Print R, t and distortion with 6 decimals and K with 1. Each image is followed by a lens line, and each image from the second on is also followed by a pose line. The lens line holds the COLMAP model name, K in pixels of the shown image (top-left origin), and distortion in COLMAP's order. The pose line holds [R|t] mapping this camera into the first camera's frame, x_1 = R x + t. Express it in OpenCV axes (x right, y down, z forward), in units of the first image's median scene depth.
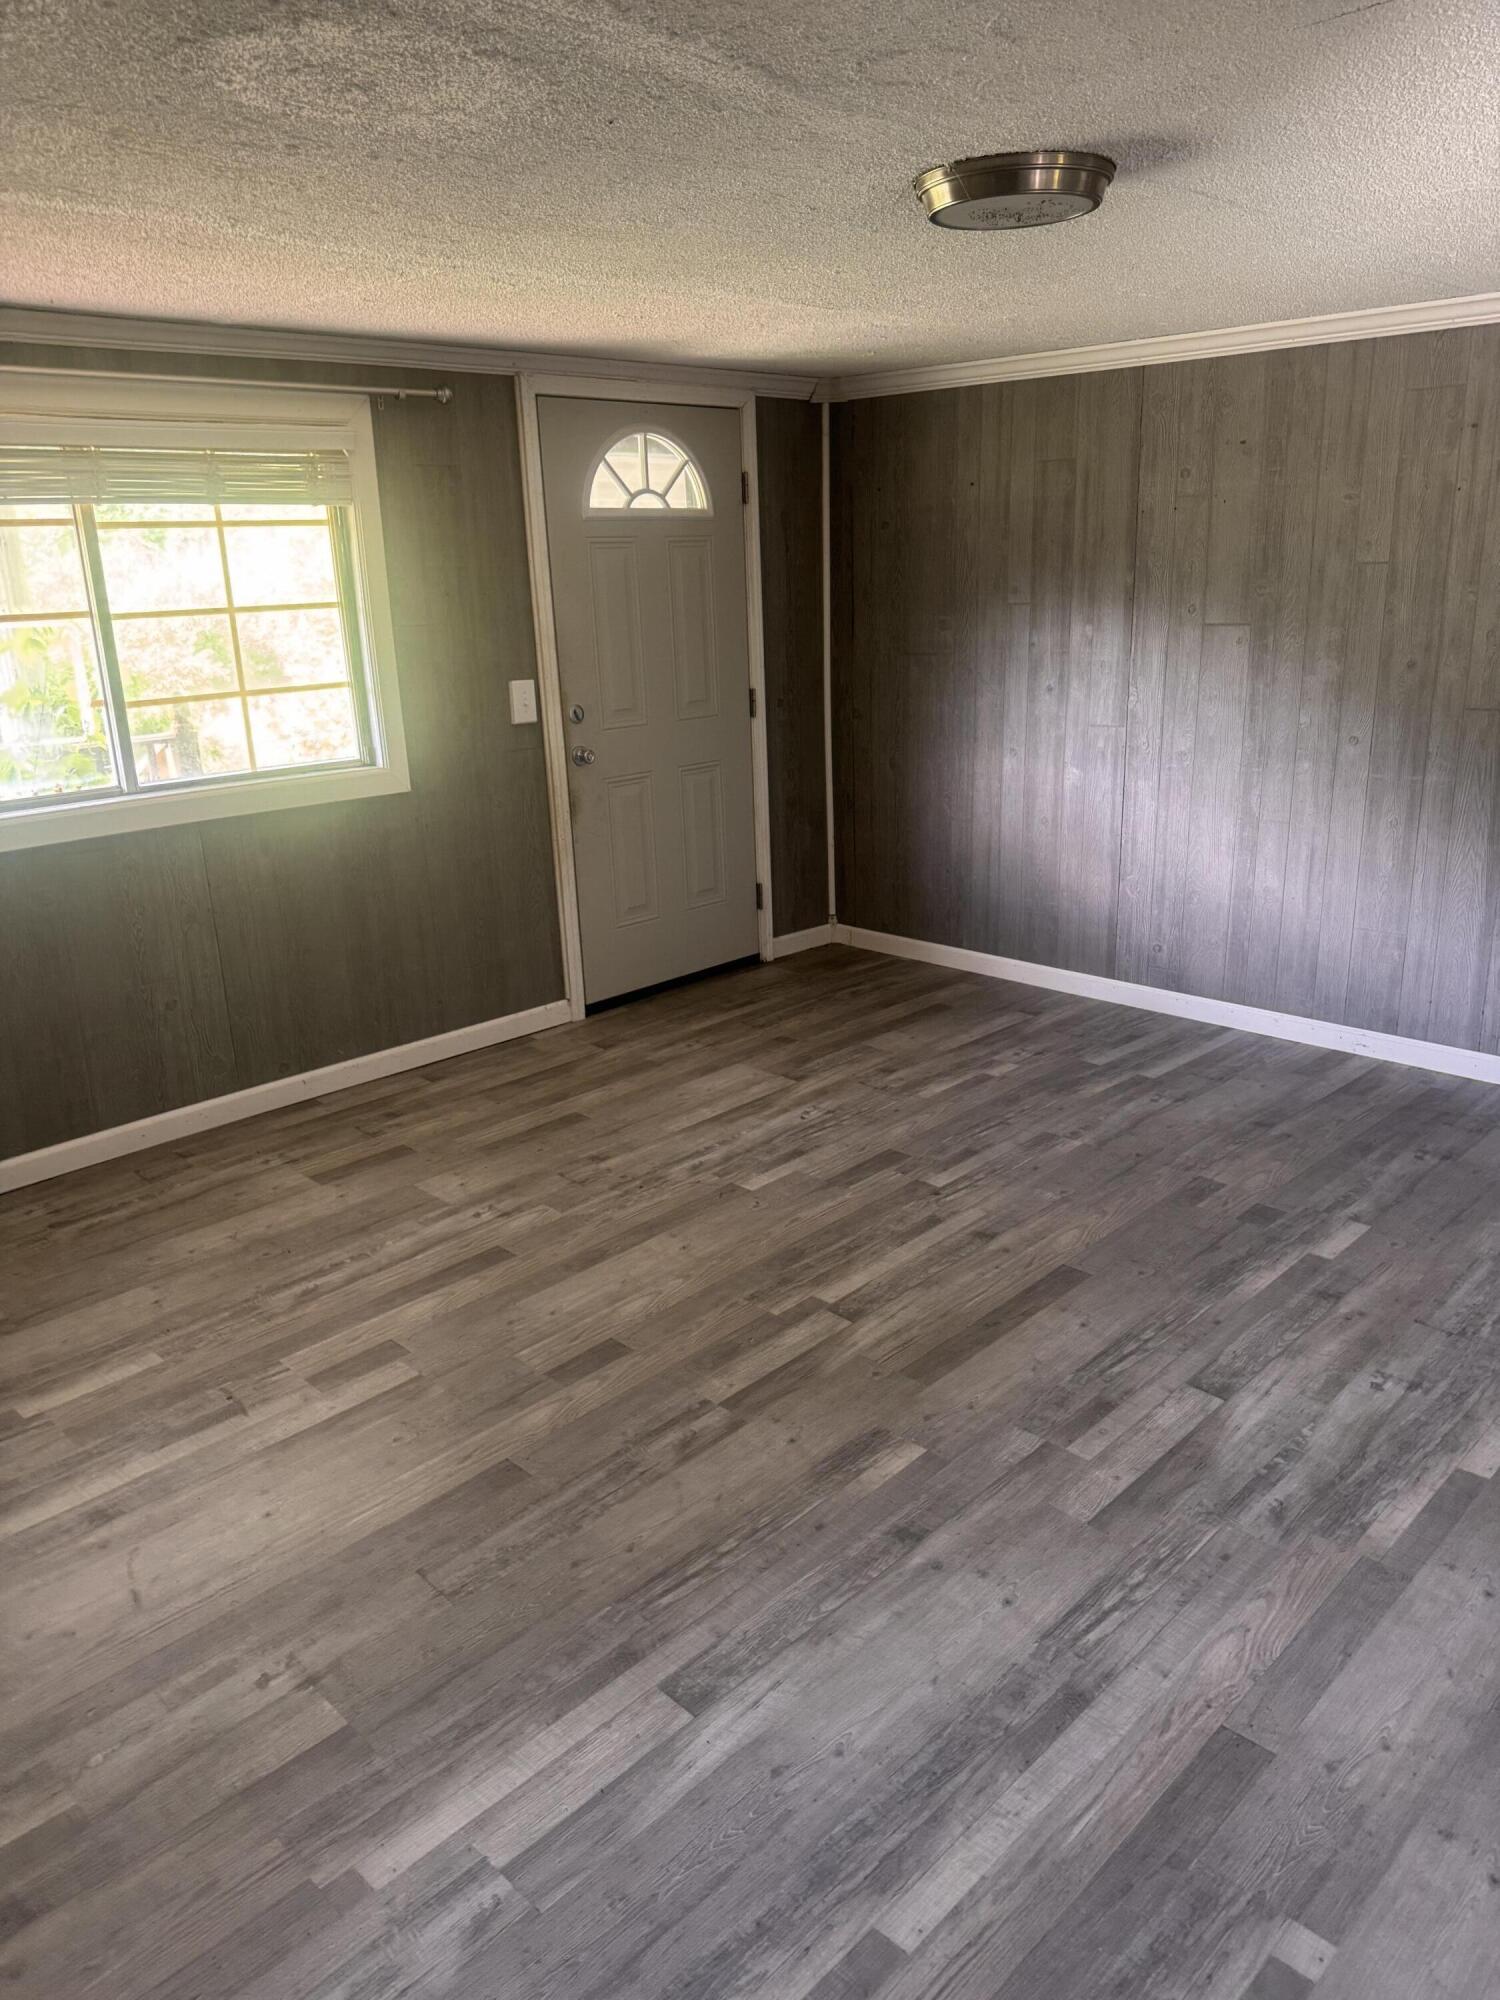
lens RADIAL K [[1414.7, 0, 752.4], [0, 1414.7, 1011.7], [0, 0, 1]] dist [0.131938, -0.263025]
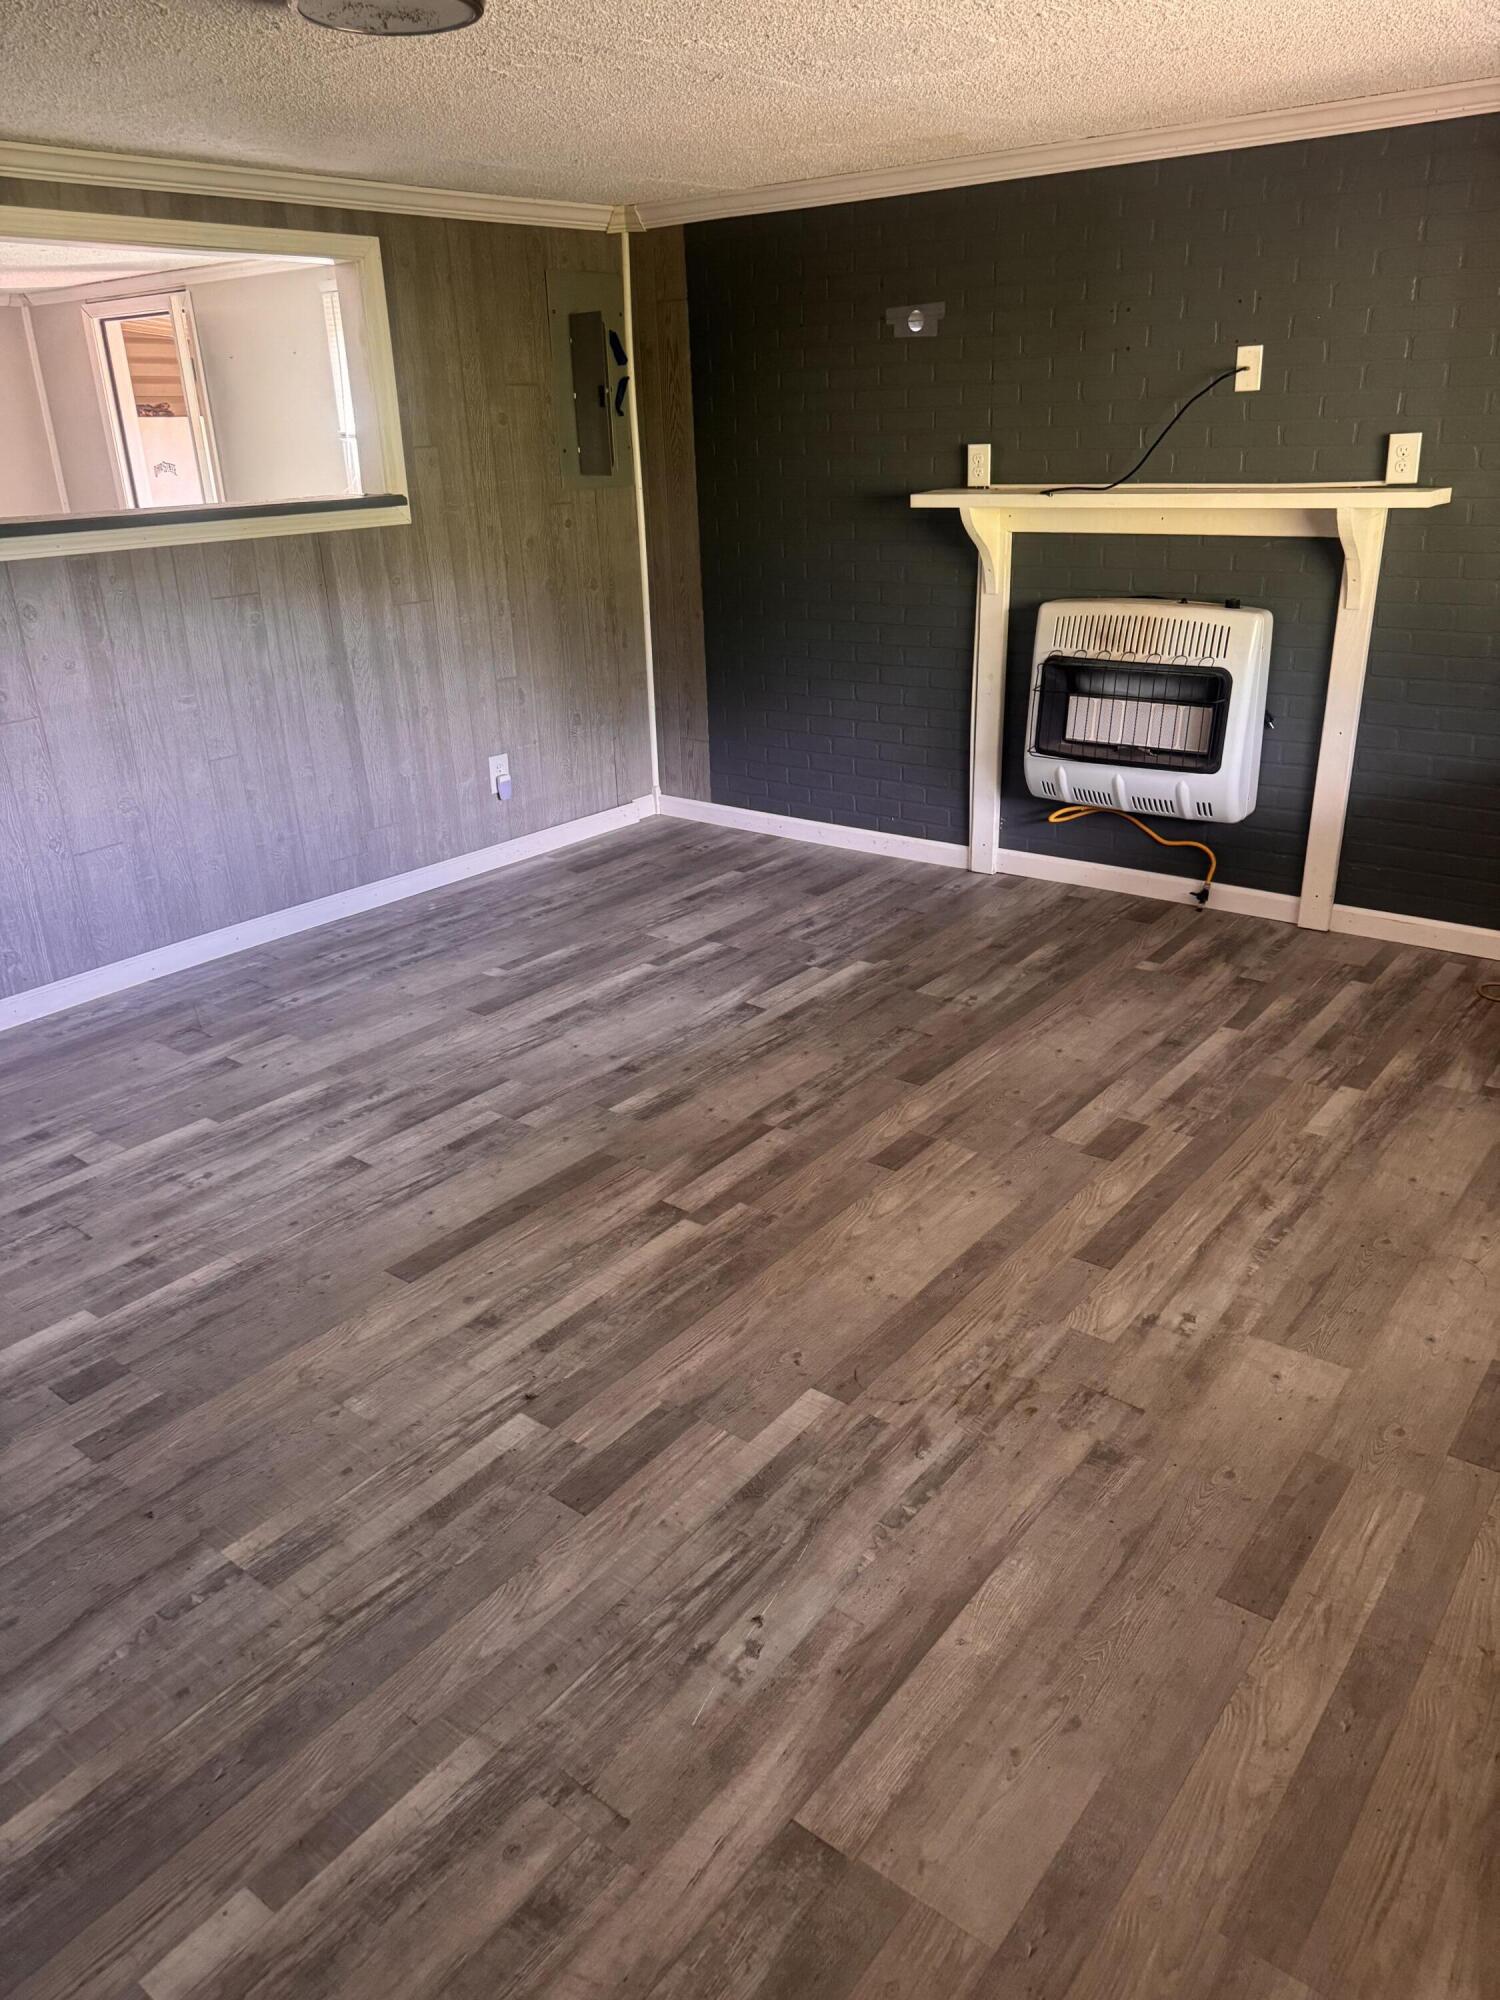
lens RADIAL K [[1414.7, 0, 752.4], [0, 1414.7, 1011.7], [0, 0, 1]] dist [0.131938, -0.263025]
pose [[-0.991292, 0.102690, -0.082430, 0.073771], [0.025756, 0.765095, 0.643402, -0.504491], [0.129138, 0.635676, -0.761078, 1.639152]]
